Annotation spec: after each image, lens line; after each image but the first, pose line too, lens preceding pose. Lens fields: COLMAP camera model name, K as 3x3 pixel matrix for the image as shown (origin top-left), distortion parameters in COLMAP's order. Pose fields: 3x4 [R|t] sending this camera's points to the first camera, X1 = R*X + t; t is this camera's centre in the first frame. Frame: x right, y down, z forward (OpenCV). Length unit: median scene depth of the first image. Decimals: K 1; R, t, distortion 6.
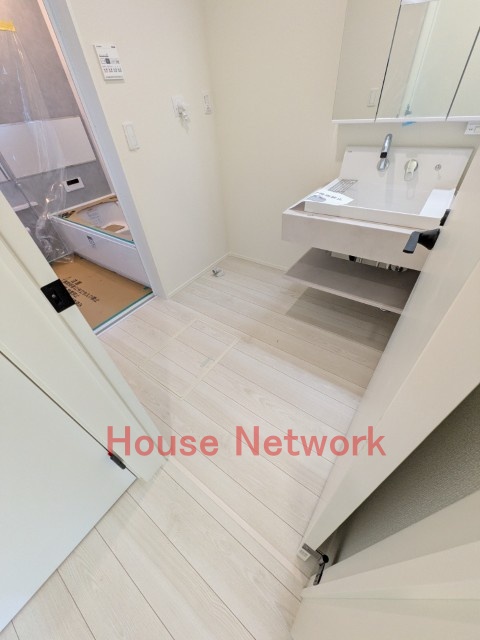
lens RADIAL K [[252.8, 0, 241.7], [0, 252.8, 322.0], [0, 0, 1]] dist [0.000462, -0.000313]
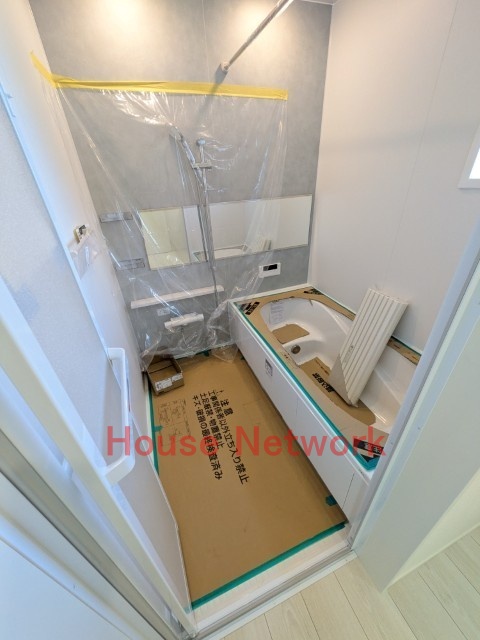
lens RADIAL K [[252.8, 0, 240.7], [0, 252.8, 320.2], [0, 0, 1]] dist [0.000462, -0.000313]
pose [[0.840816, 0.302829, -0.448690, -0.375361], [-0.374174, 0.924116, -0.077476, -0.334961], [0.391180, 0.233031, 0.890323, 0.335007]]
